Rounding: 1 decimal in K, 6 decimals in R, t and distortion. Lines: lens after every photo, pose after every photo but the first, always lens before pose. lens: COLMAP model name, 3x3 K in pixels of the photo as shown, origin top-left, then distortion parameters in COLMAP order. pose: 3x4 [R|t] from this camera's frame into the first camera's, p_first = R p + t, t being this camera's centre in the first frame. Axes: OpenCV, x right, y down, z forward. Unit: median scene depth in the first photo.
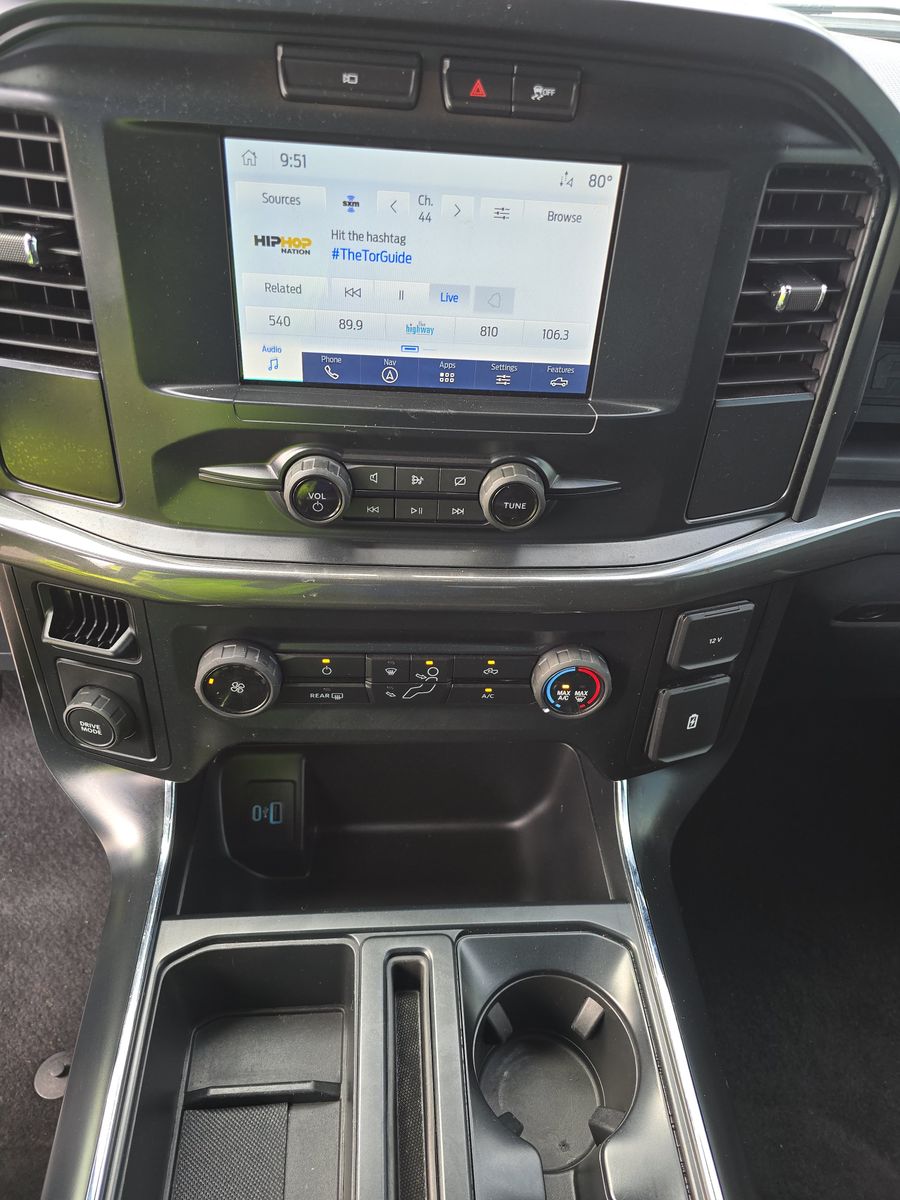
lens RADIAL K [[805.1, 0, 449.6], [0, 805.1, 599.3], [0, 0, 1]] dist [0.025646, -0.005700]
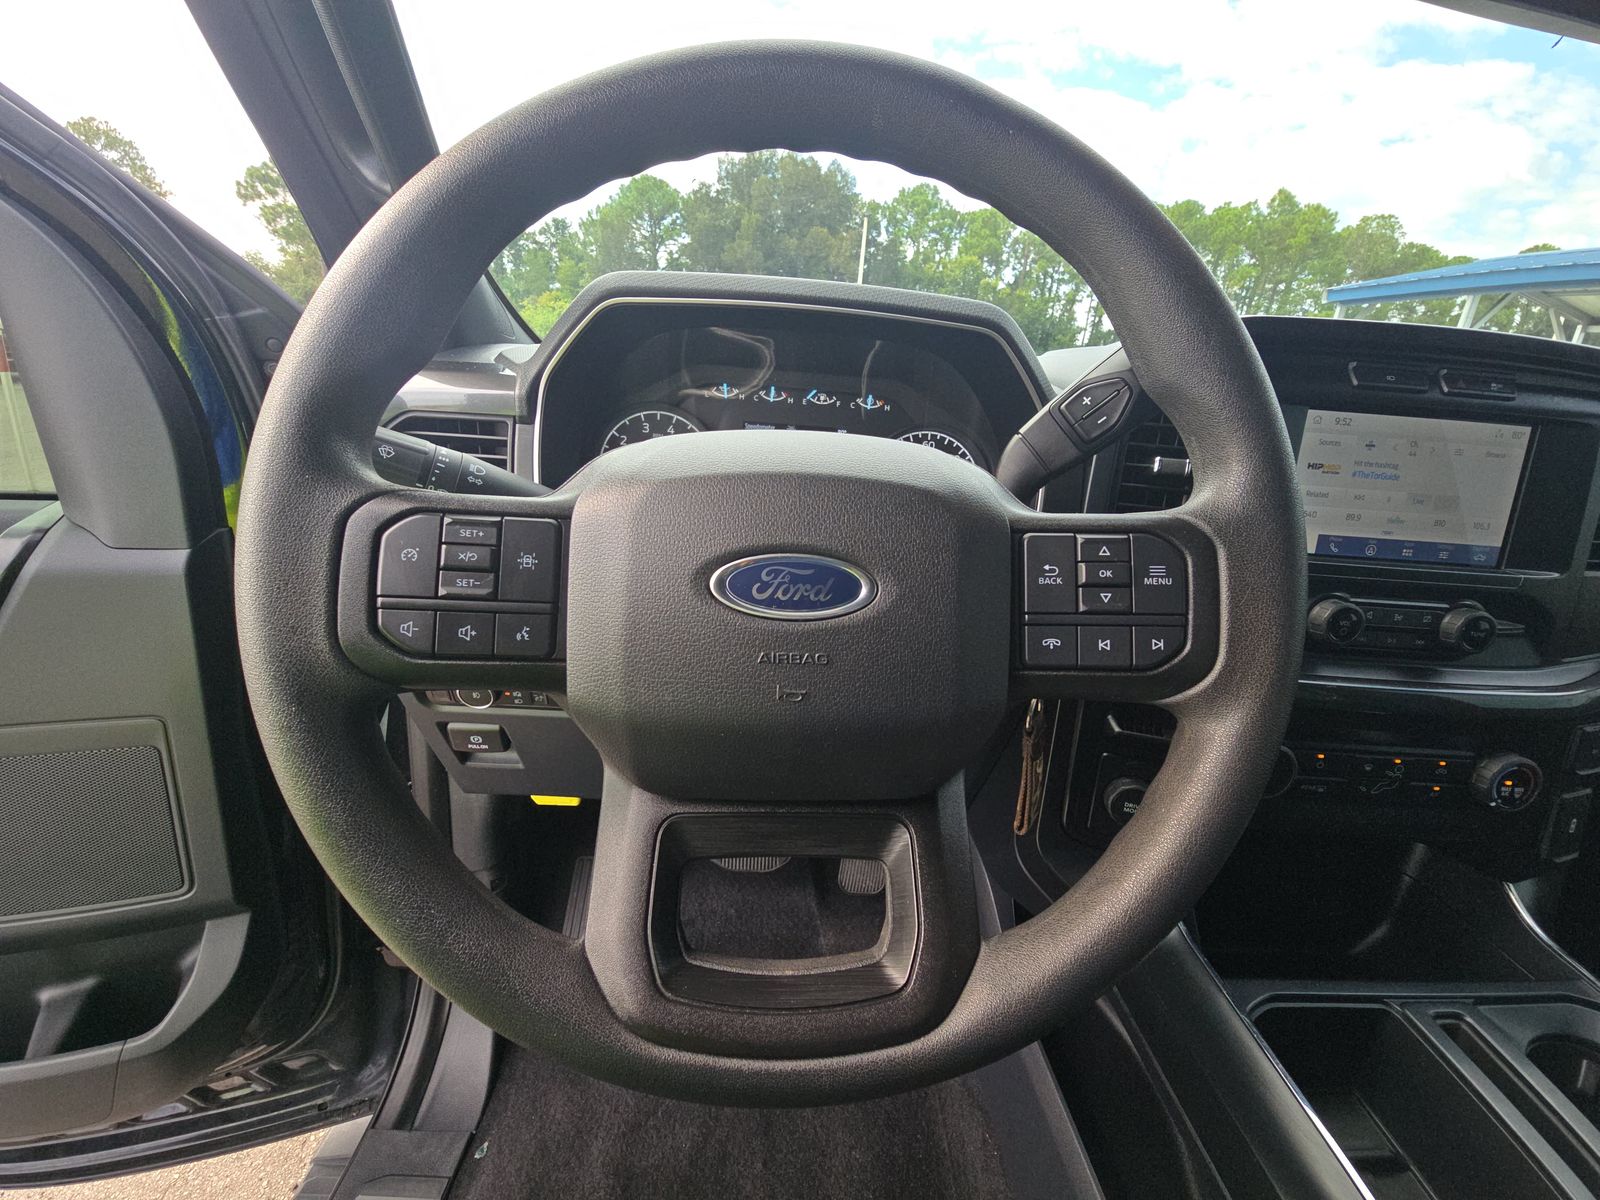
lens RADIAL K [[643.7, 0, 796.6], [0, 643.7, 612.8], [0, 0, 1]] dist [-0.001806, -0.000248]
pose [[0.998905, 0.011301, -0.045397, -1.118593], [-0.027526, 0.926610, -0.375014, 0.319745], [0.037827, 0.375853, 0.925907, -0.117240]]
